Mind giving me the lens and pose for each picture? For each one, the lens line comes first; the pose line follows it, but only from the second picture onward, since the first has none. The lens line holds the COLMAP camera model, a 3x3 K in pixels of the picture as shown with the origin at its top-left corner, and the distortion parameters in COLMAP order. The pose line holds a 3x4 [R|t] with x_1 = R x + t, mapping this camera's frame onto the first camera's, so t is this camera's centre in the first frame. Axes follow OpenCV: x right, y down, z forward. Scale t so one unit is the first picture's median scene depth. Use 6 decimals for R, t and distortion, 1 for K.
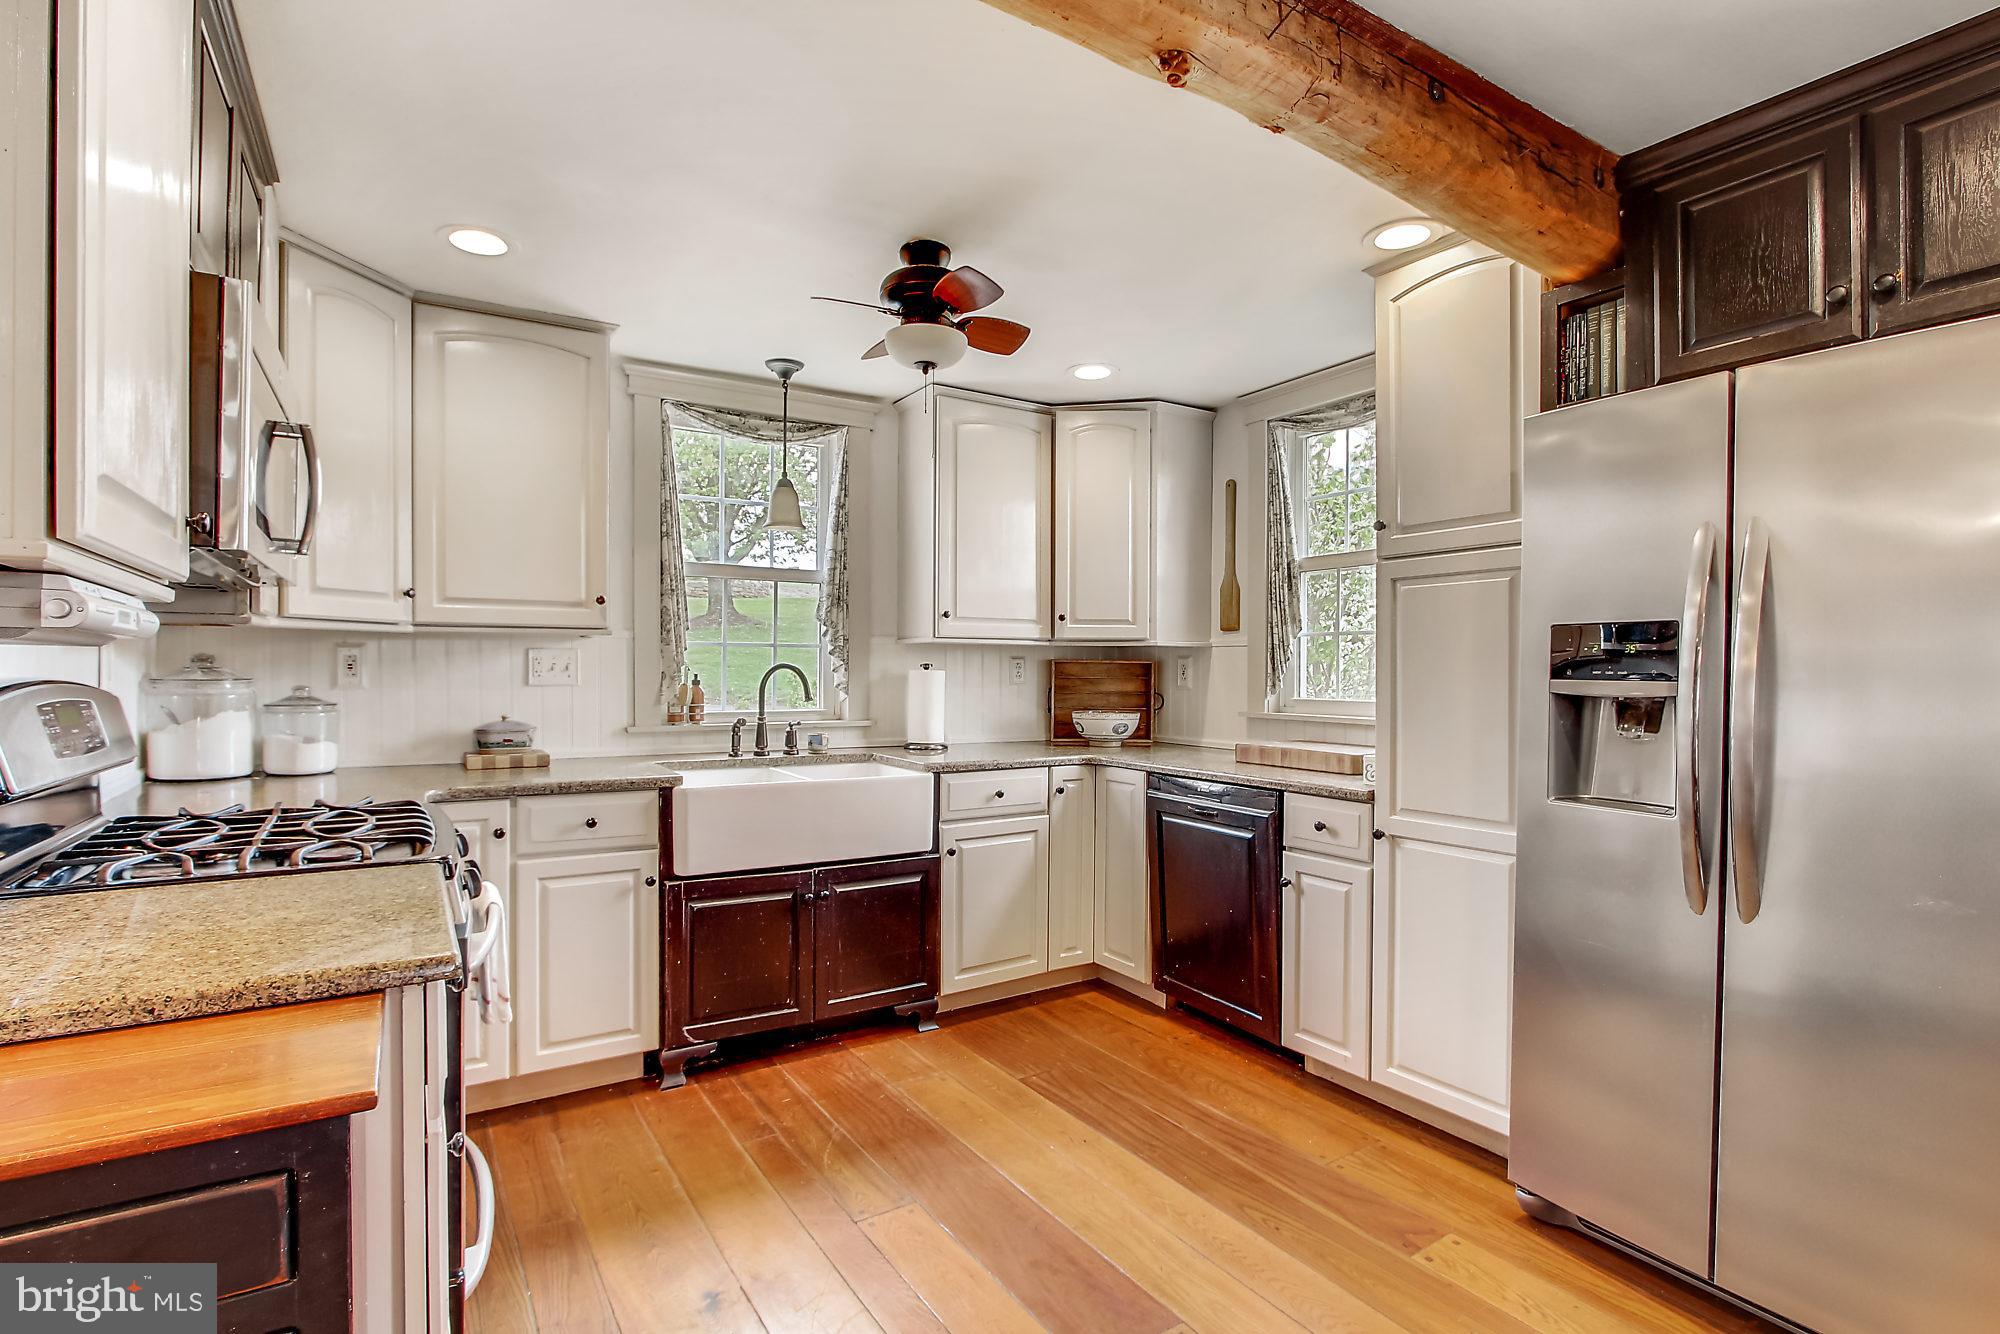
lens RADIAL K [[950.0, 0, 998.9], [0, 950.0, 679.6], [0, 0, 1]] dist [-0.016816, 0.002560]
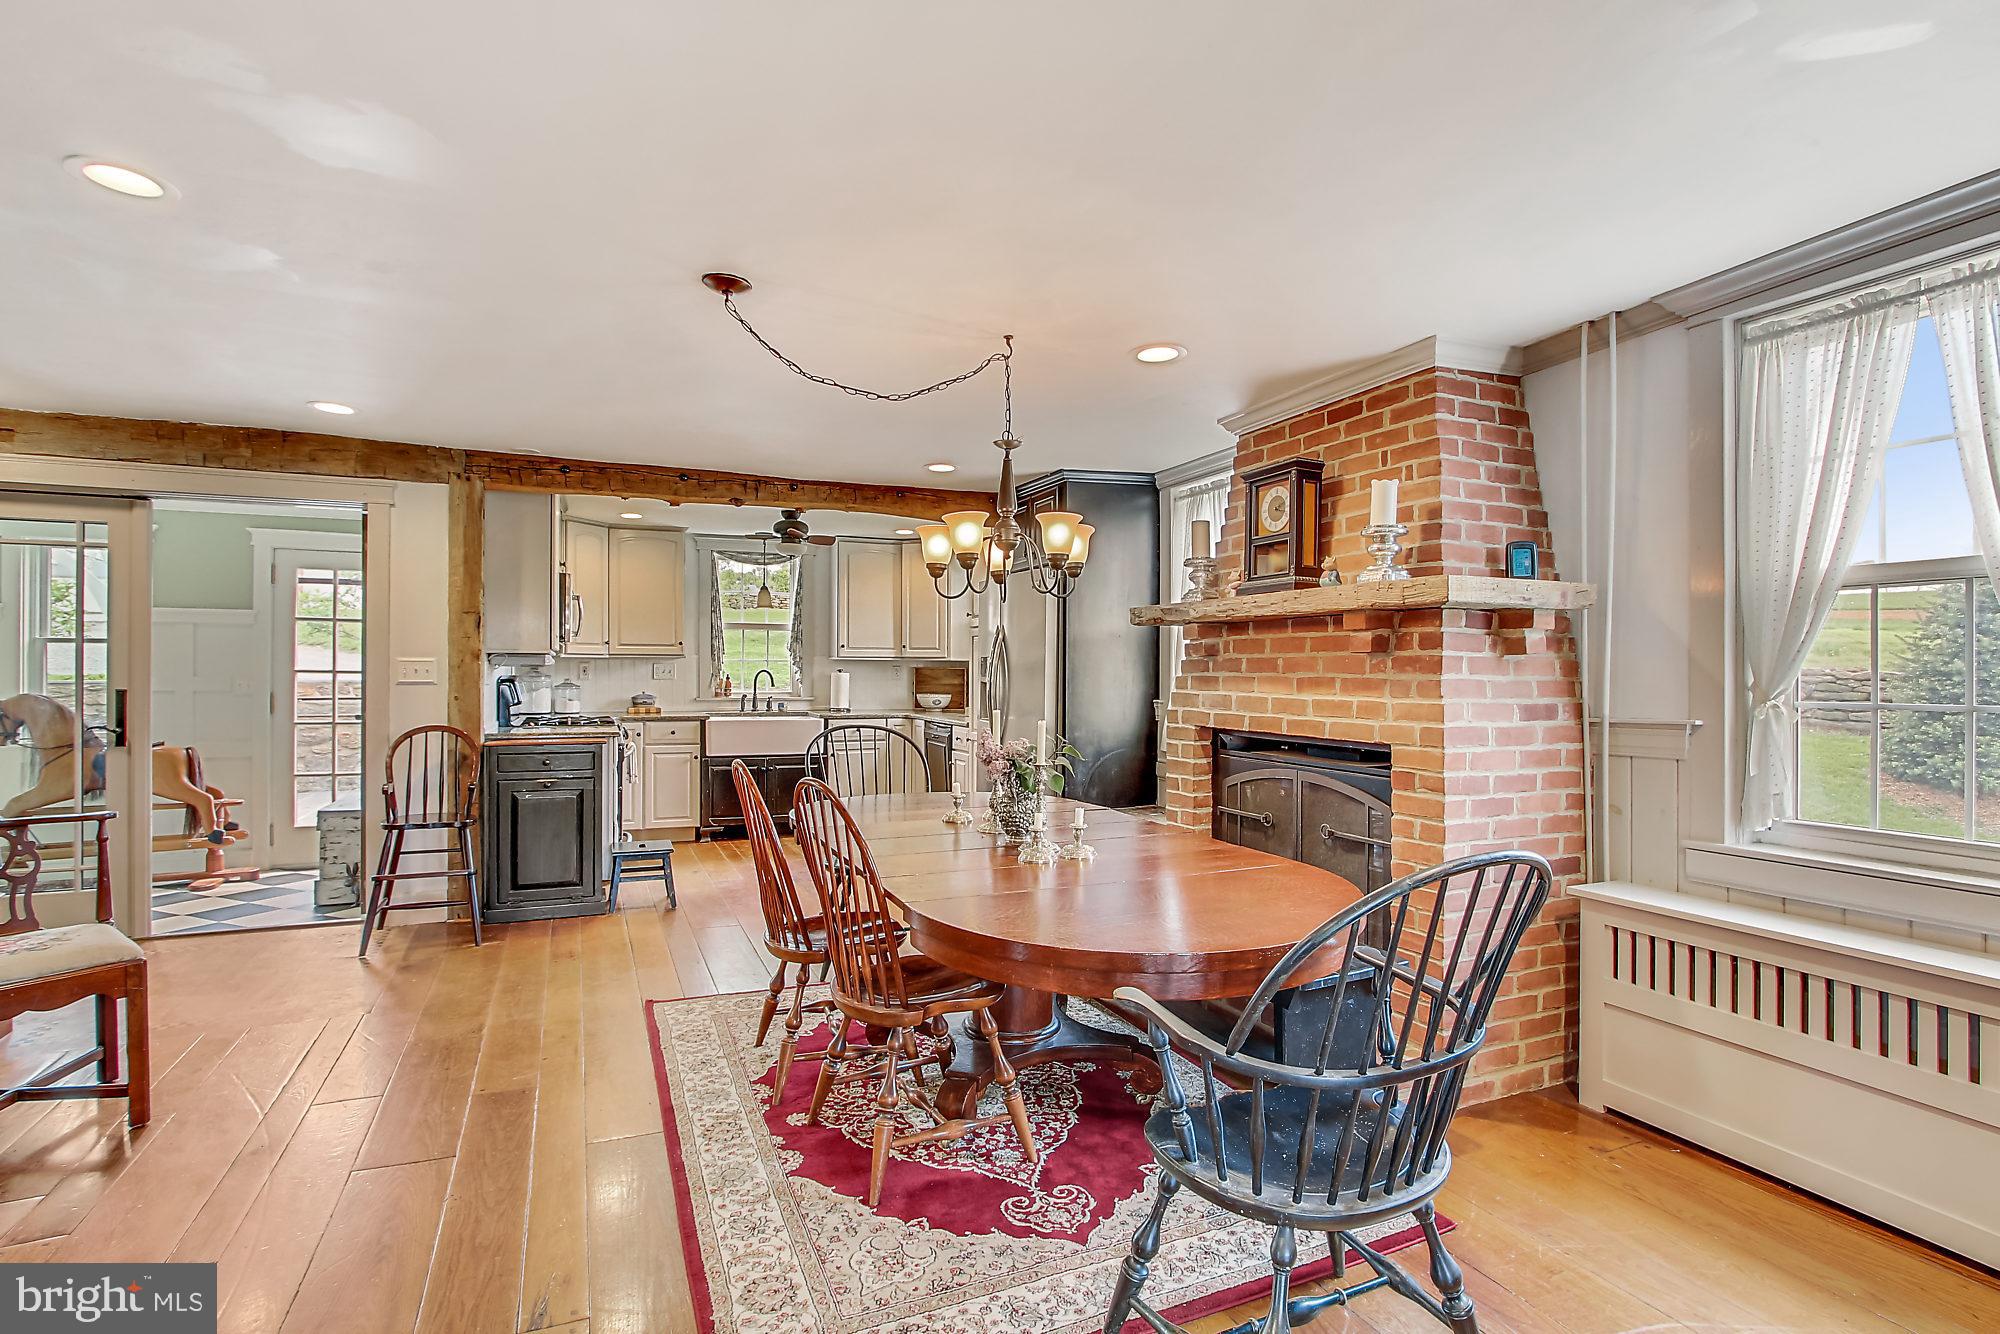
lens RADIAL K [[950.0, 0, 999.9], [0, 950.0, 671.2], [0, 0, 1]] dist [-0.016816, 0.002560]
pose [[0.988273, 0.001617, -0.152688, 0.660440], [-0.003128, 0.999948, -0.009656, 0.006064], [0.152664, 0.010020, 0.988227, -1.108930]]
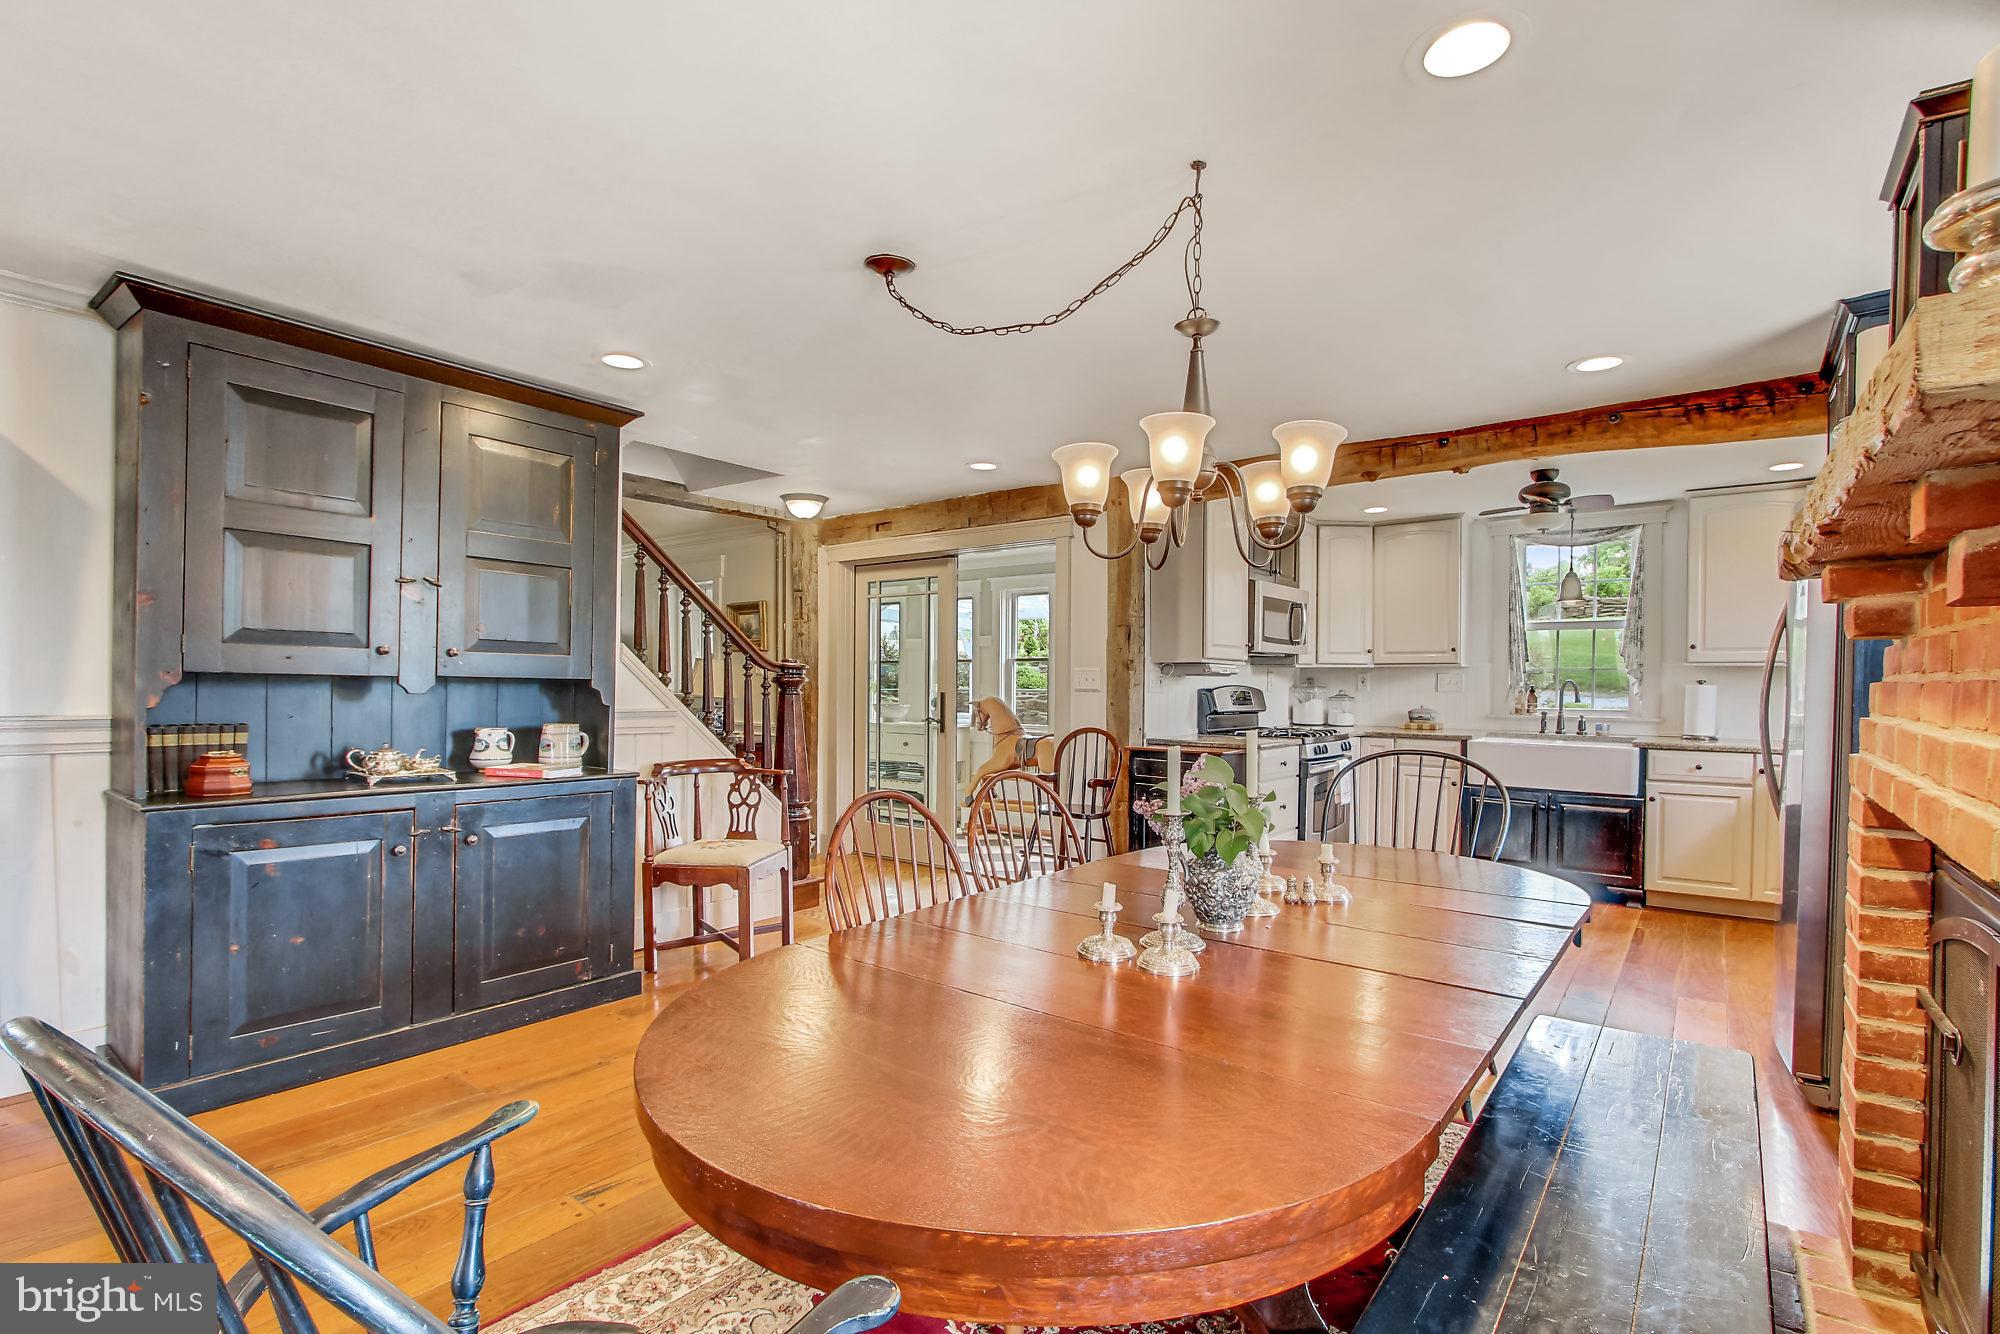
lens RADIAL K [[950.0, 0, 988.7], [0, 950.0, 696.9], [0, 0, 1]] dist [-0.016816, 0.002560]
pose [[0.332478, 0.014742, -0.942996, 1.040133], [-0.013771, 0.999847, 0.010776, 0.008778], [0.943011, 0.009404, 0.332630, -0.556321]]
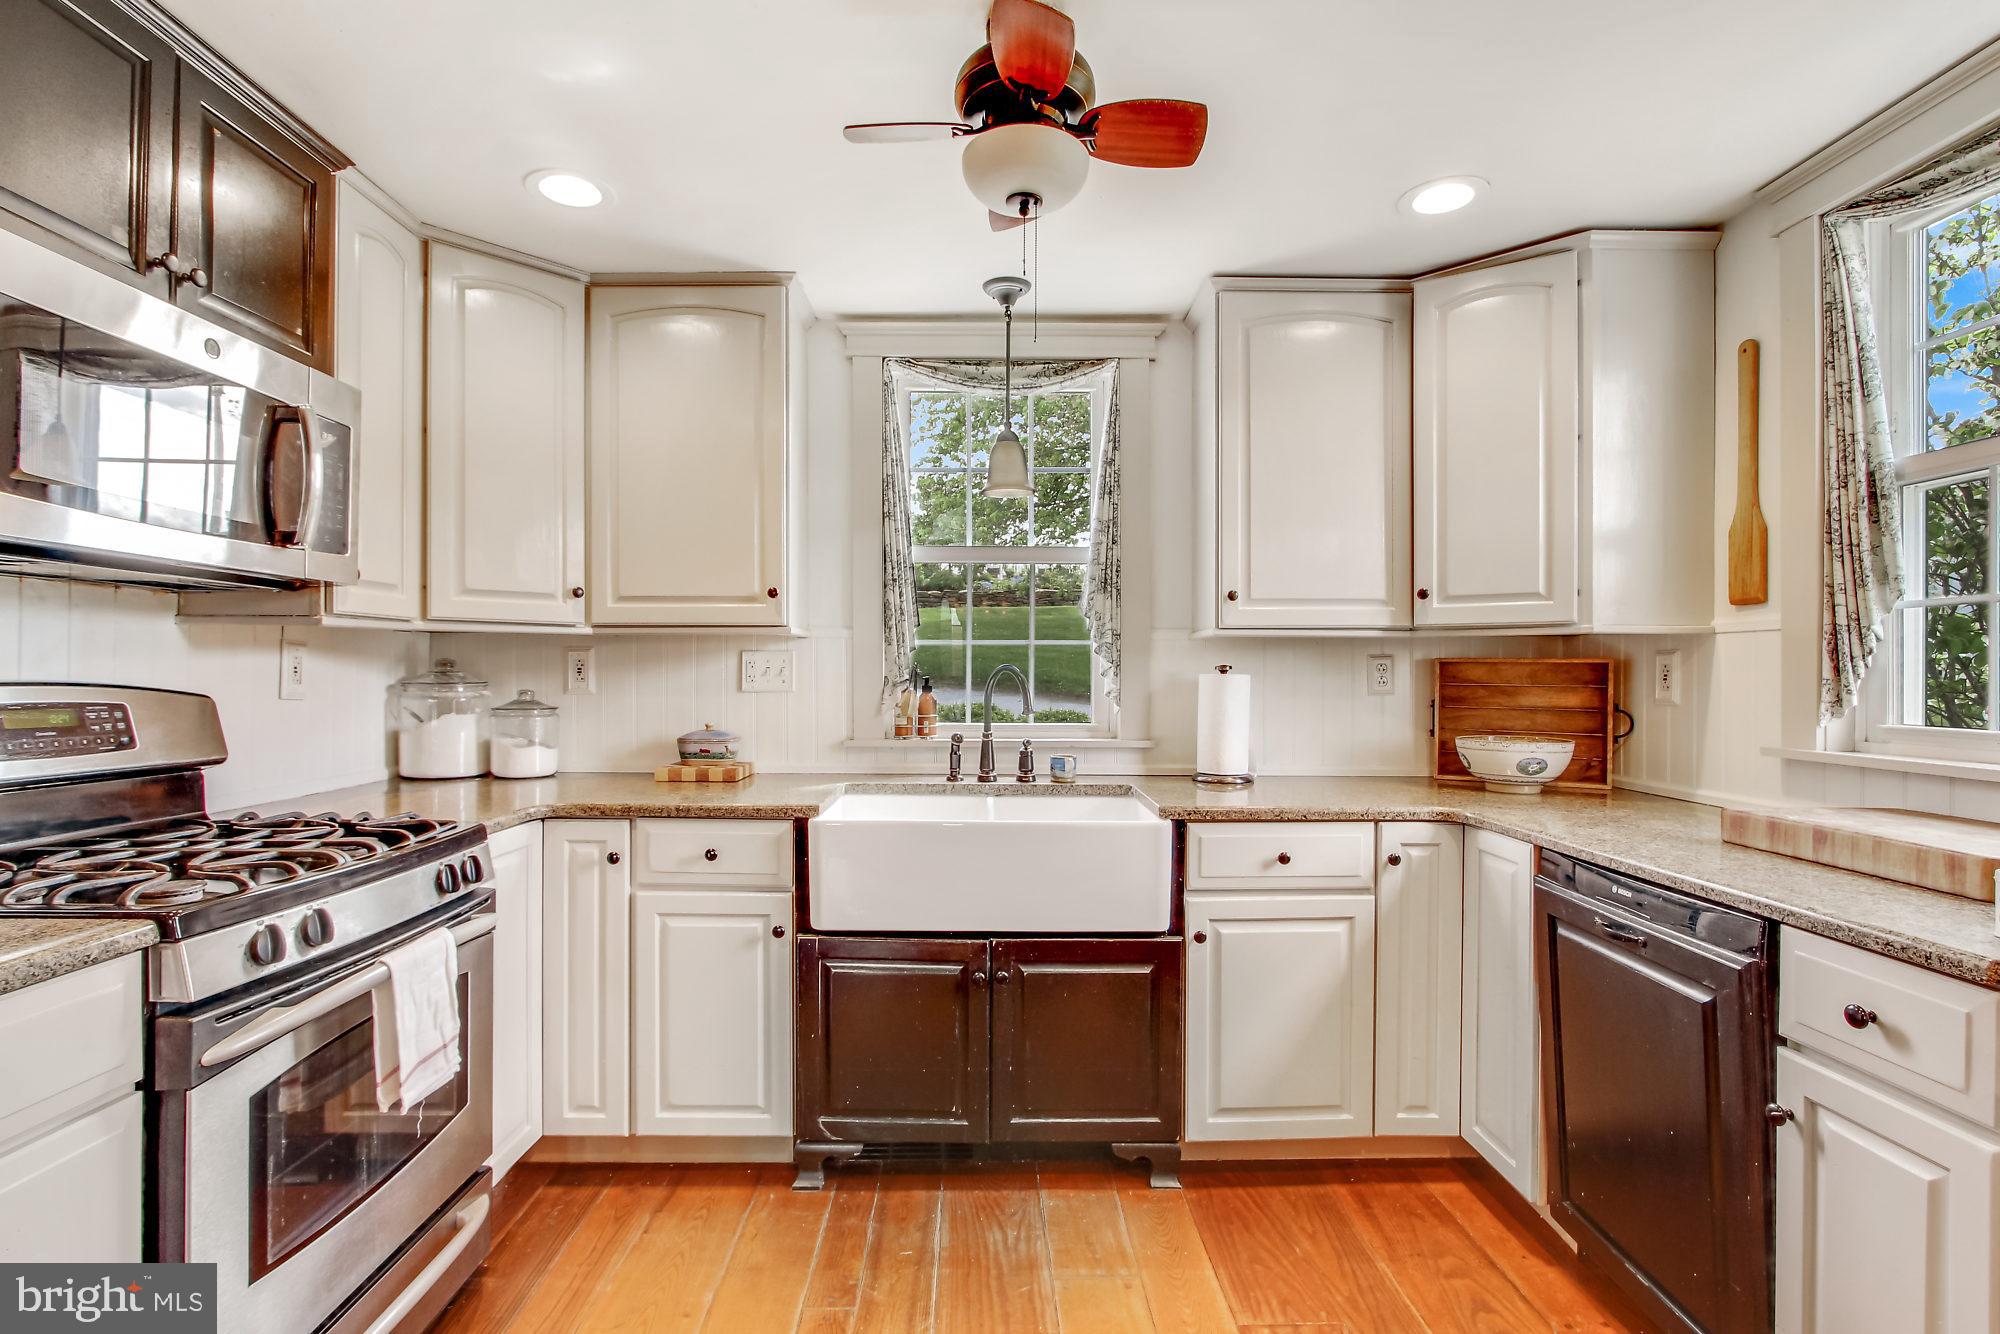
lens RADIAL K [[950.0, 0, 992.4], [0, 950.0, 678.1], [0, 0, 1]] dist [-0.016816, 0.002560]
pose [[0.850571, 0.000542, -0.525859, 0.180114], [-0.005025, 0.999962, -0.007097, -0.001003], [0.525836, 0.008679, 0.850542, 0.326841]]
